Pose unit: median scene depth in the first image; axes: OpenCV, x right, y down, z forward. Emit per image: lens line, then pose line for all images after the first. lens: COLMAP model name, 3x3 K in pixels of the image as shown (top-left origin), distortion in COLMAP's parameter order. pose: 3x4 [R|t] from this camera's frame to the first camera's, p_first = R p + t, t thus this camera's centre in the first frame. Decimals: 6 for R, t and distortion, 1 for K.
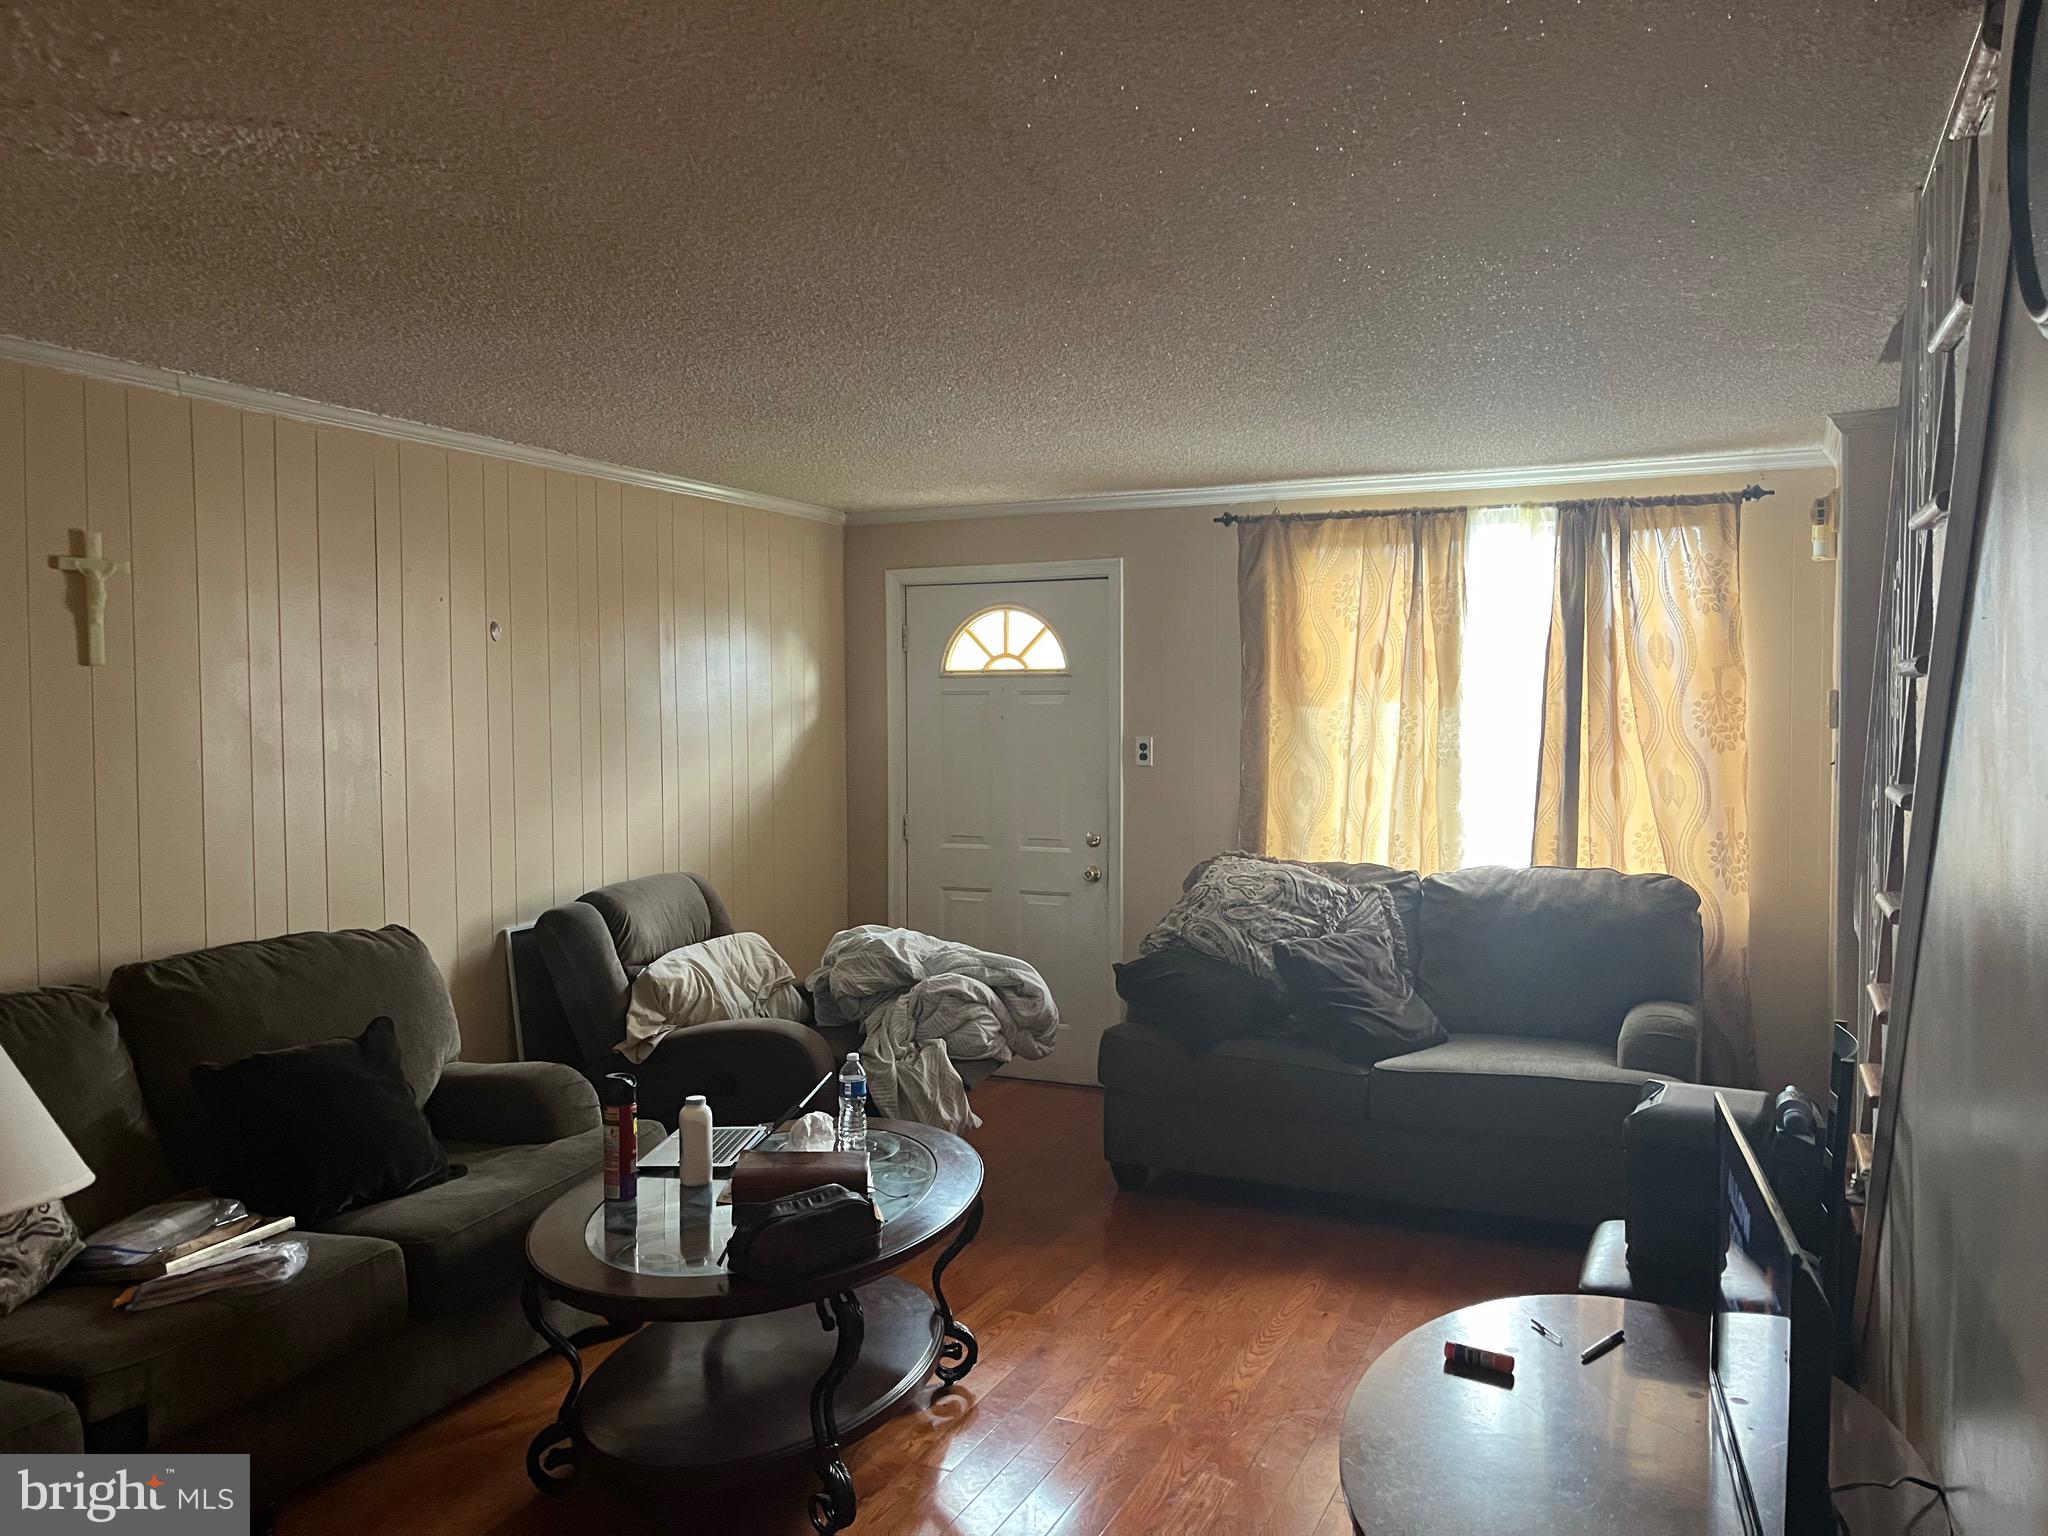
lens RADIAL K [[1550.8, 0, 1021.3], [0, 1550.8, 773.5], [0, 0, 1]] dist [0.014764, 0.004609]
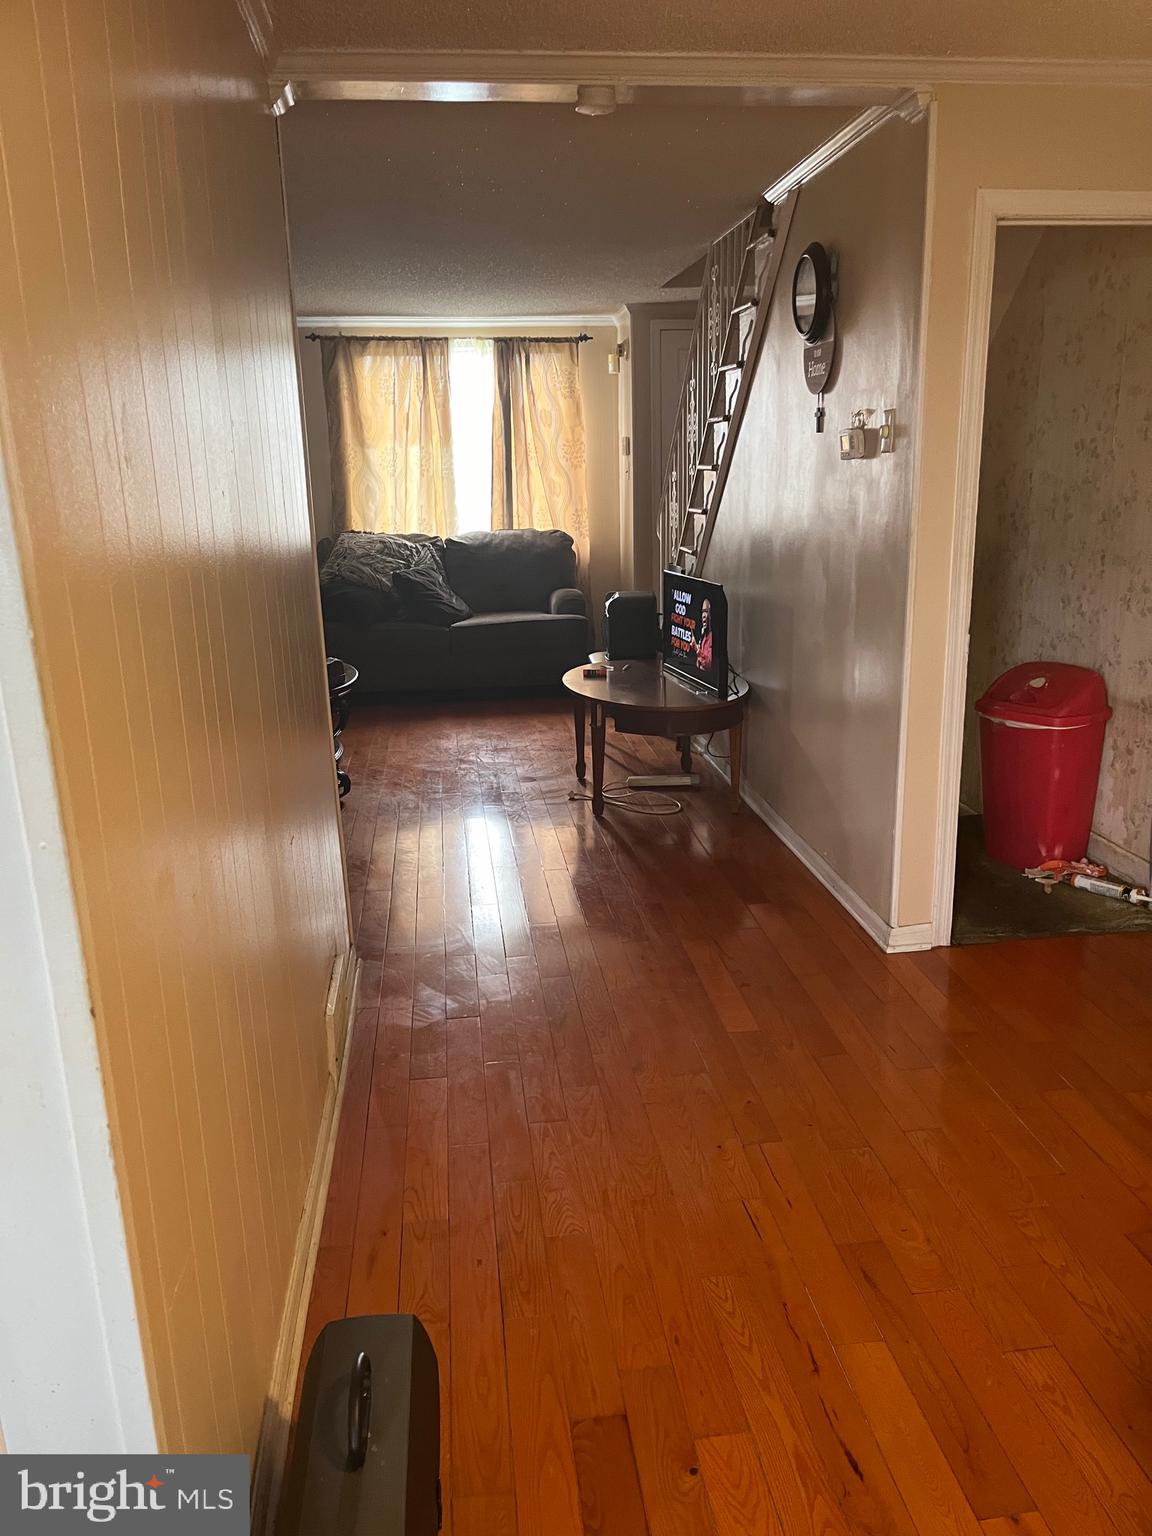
lens RADIAL K [[1163.1, 0, 579.3], [0, 1163.1, 768.8], [0, 0, 1]] dist [0.014764, 0.004609]
pose [[0.845201, -0.147825, 0.513597, -0.390756], [0.037523, 0.975029, 0.218887, 0.035177], [-0.533129, -0.165732, 0.829642, -0.348483]]
